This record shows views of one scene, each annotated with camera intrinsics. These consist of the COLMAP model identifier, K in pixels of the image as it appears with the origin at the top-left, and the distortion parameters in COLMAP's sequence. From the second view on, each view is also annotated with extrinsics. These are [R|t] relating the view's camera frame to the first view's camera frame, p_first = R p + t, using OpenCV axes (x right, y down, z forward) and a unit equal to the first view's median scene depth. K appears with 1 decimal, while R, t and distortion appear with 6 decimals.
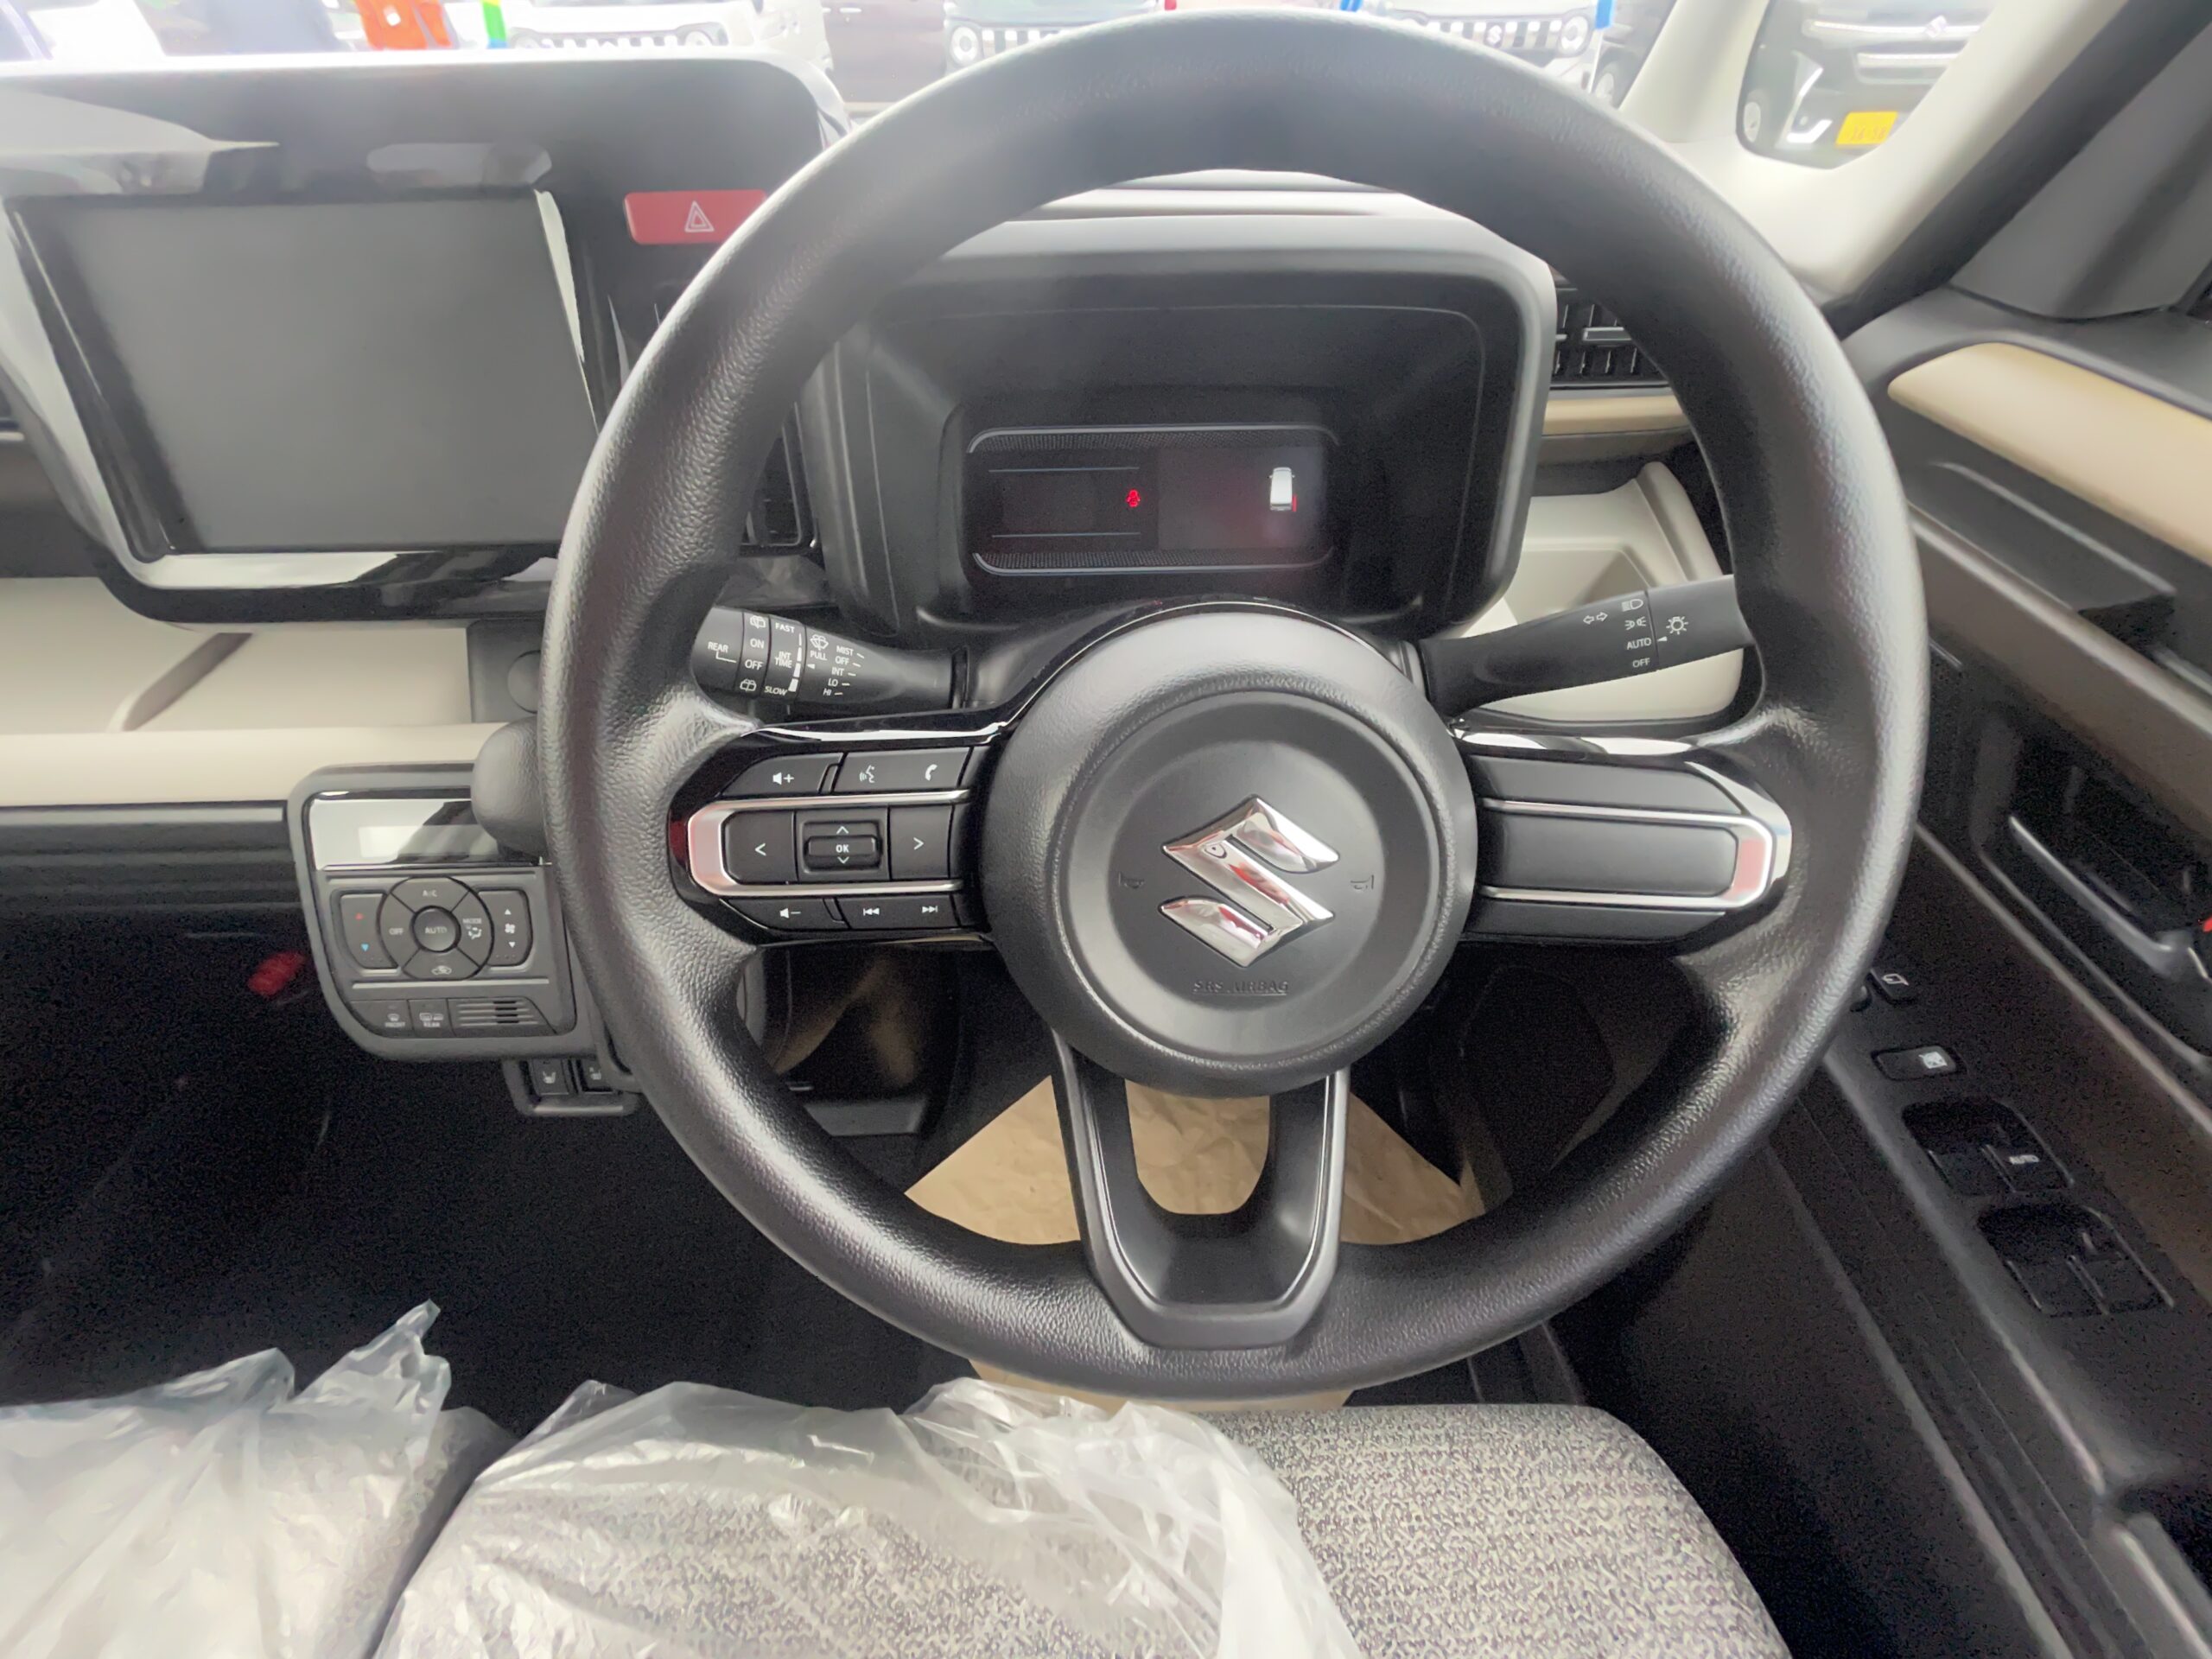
lens RADIAL K [[884.3, 0, 1102.3], [0, 884.3, 830.0], [0, 0, 1]] dist [-0.004136, 0.000201]
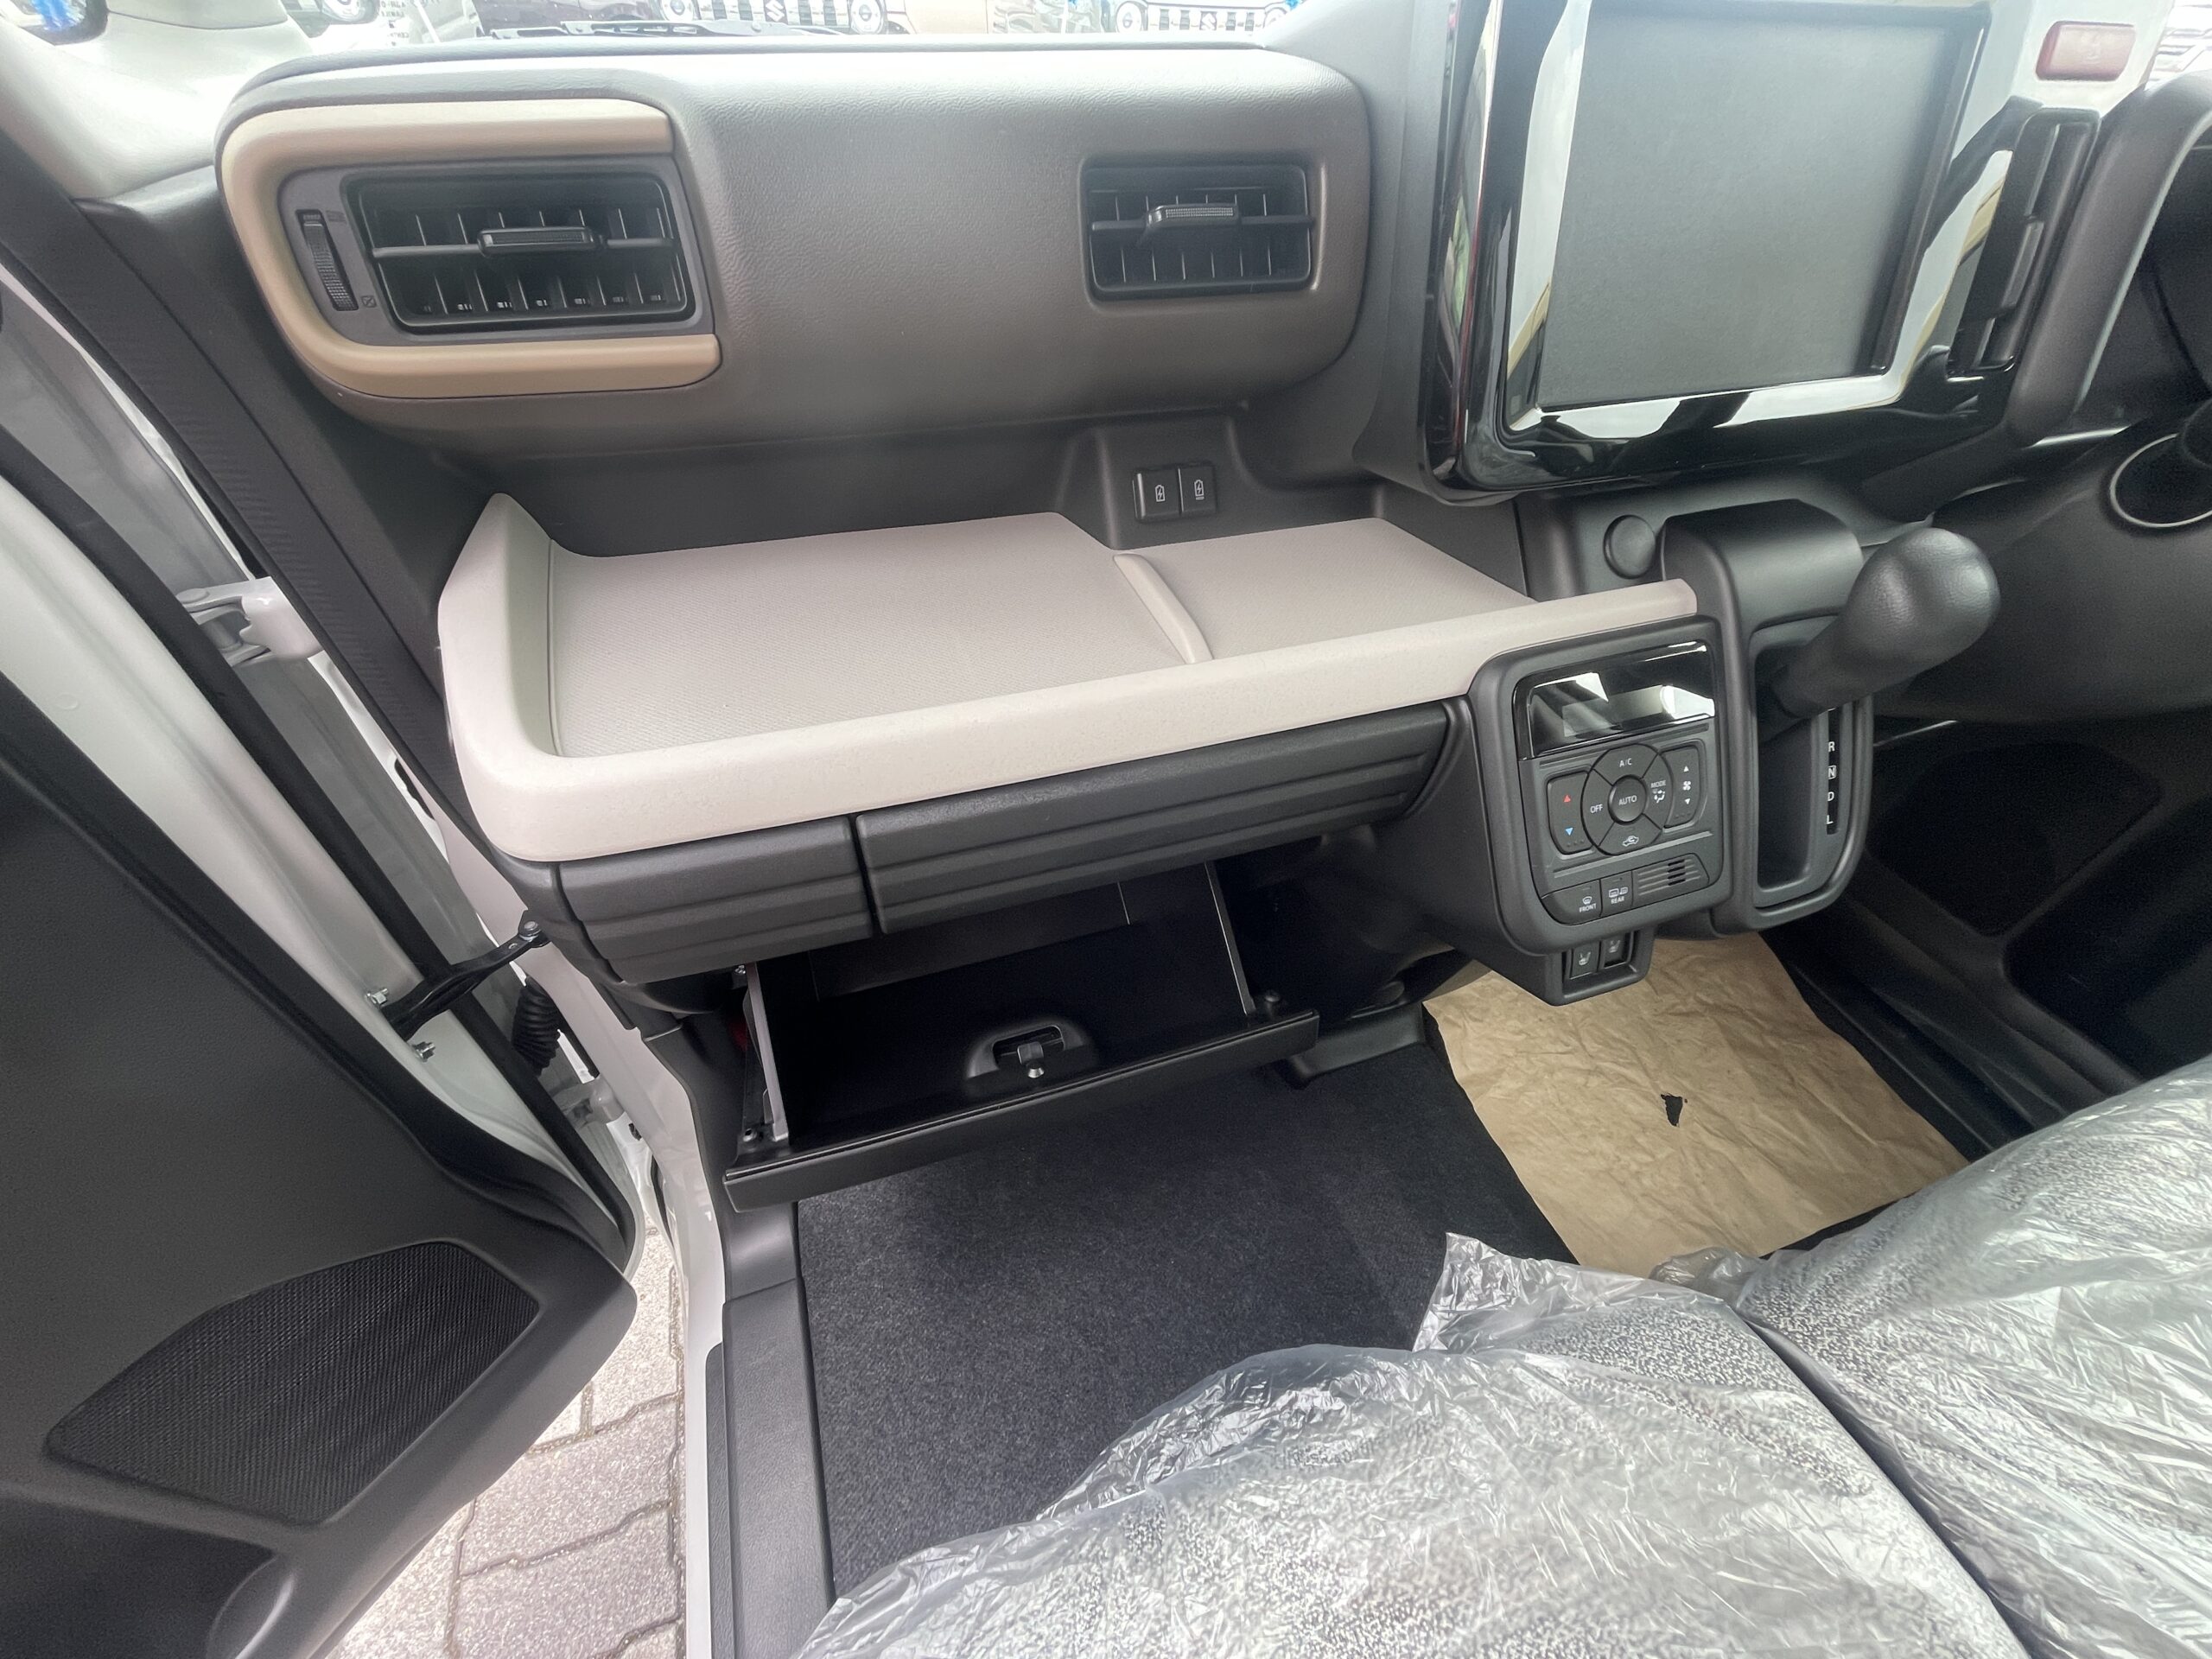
lens RADIAL K [[884.3, 0, 1107.5], [0, 884.3, 828.5], [0, 0, 1]] dist [-0.004136, 0.000201]
pose [[0.948297, -0.185117, 0.257808, -1.570113], [0.183412, 0.982551, 0.030869, 0.006832], [-0.259023, 0.018012, 0.965703, 0.195423]]
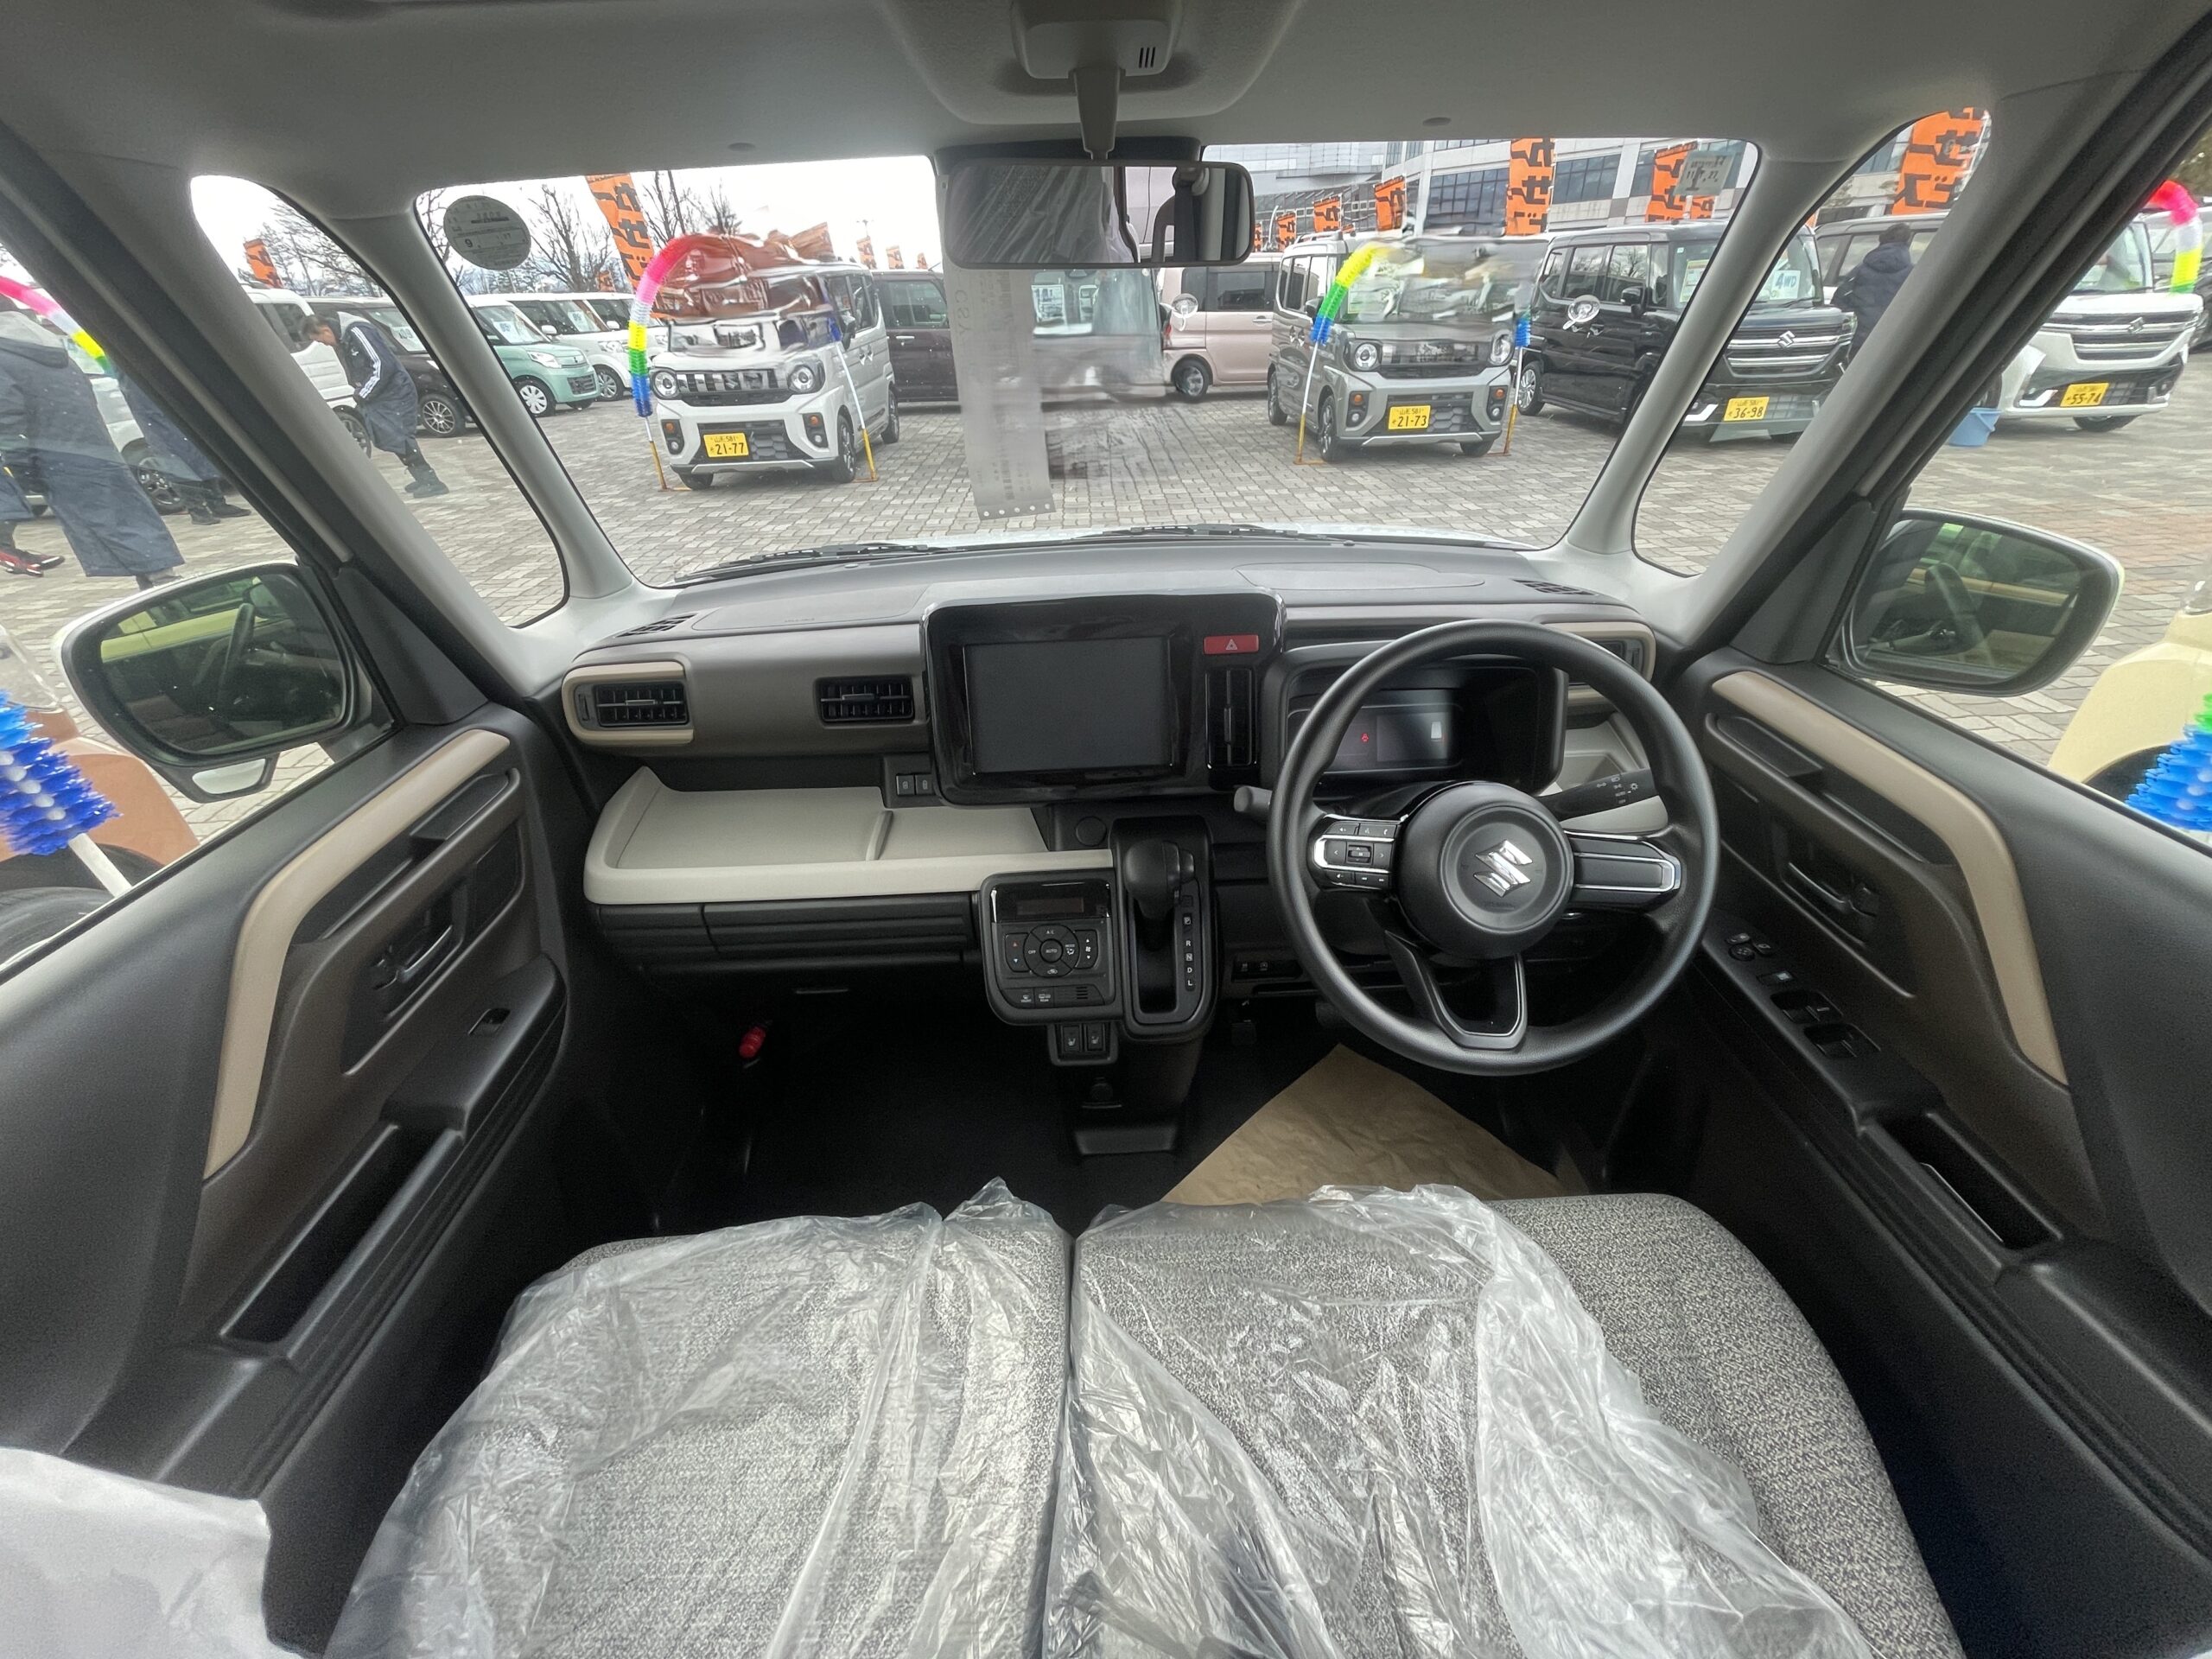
lens RADIAL K [[884.3, 0, 1105.3], [0, 884.3, 834.1], [0, 0, 1]] dist [-0.004136, 0.000201]
pose [[0.999643, -0.026376, 0.004365, -0.632872], [0.026700, 0.976591, -0.213440, 0.289275], [0.001367, 0.213480, 0.976946, -1.042389]]
